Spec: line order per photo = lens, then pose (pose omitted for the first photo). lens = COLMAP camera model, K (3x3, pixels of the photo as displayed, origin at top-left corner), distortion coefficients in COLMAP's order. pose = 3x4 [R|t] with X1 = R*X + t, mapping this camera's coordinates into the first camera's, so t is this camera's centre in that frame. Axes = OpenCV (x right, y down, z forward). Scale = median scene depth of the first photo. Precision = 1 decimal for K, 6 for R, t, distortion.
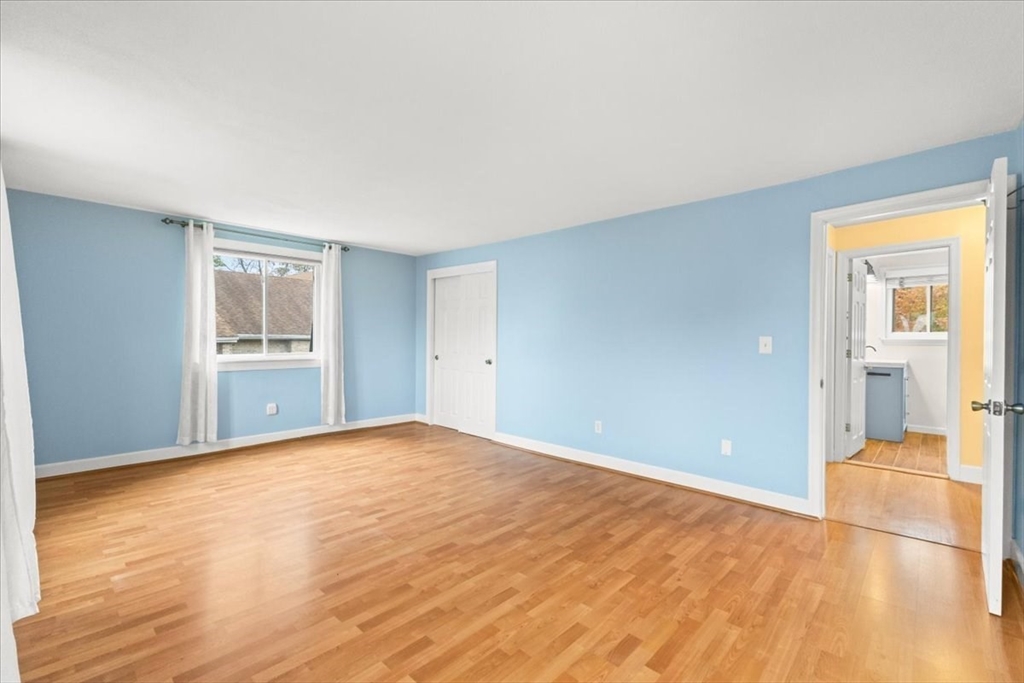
lens RADIAL K [[437.6, 0, 509.1], [0, 437.6, 340.0], [0, 0, 1]] dist [0.009423, -0.000678]
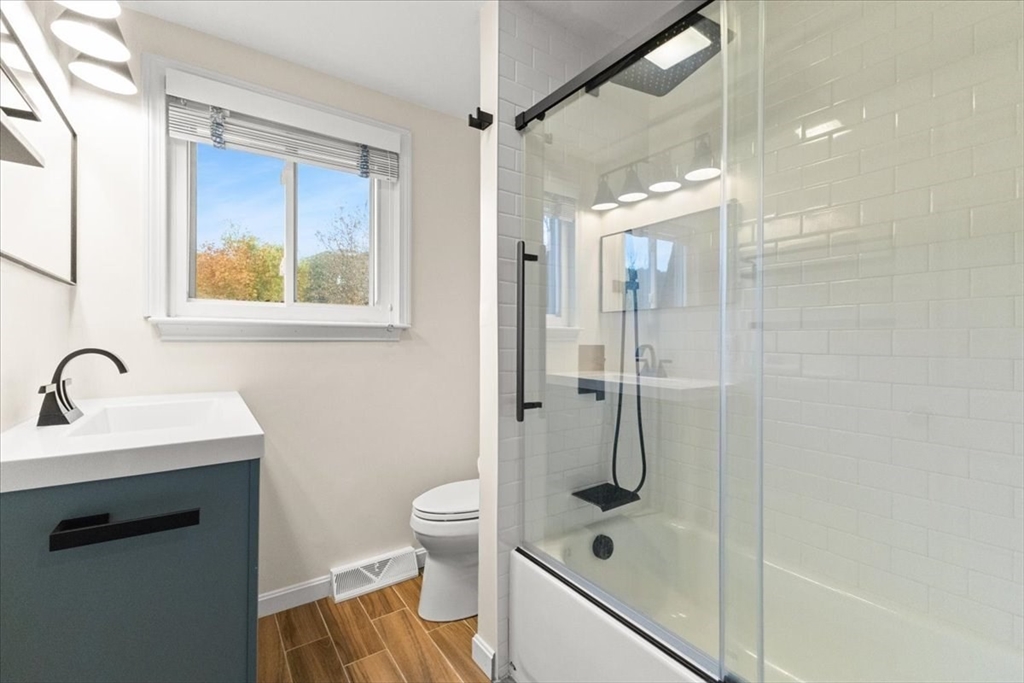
lens RADIAL K [[437.6, 0, 509.1], [0, 437.6, 340.0], [0, 0, 1]] dist [0.009423, -0.000678]
pose [[0.200593, -0.010253, 0.979621, 0.641028], [0.001348, 0.999947, 0.010189, 0.007502], [-0.979674, -0.000723, 0.200596, 0.751270]]
